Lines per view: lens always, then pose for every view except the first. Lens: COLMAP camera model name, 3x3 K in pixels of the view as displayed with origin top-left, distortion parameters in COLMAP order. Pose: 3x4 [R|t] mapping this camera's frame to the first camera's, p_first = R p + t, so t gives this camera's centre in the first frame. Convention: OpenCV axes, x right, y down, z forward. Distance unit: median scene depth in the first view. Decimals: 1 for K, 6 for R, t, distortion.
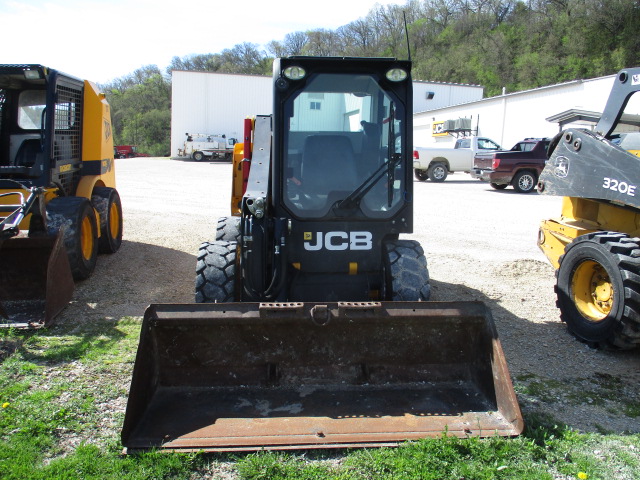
lens RADIAL K [[533.2, 0, 317.8], [0, 533.2, 241.8], [0, 0, 1]] dist [-0.030803, 0.007223]
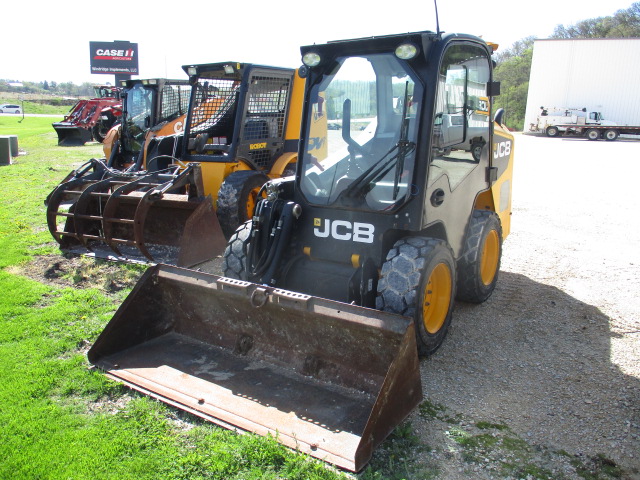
lens RADIAL K [[533.2, 0, 326.4], [0, 533.2, 239.1], [0, 0, 1]] dist [-0.030803, 0.007223]
pose [[0.796976, 0.121894, -0.591584, 0.594001], [-0.096686, 0.992541, 0.074257, -0.055385], [0.596223, -0.001983, 0.802817, 0.199386]]
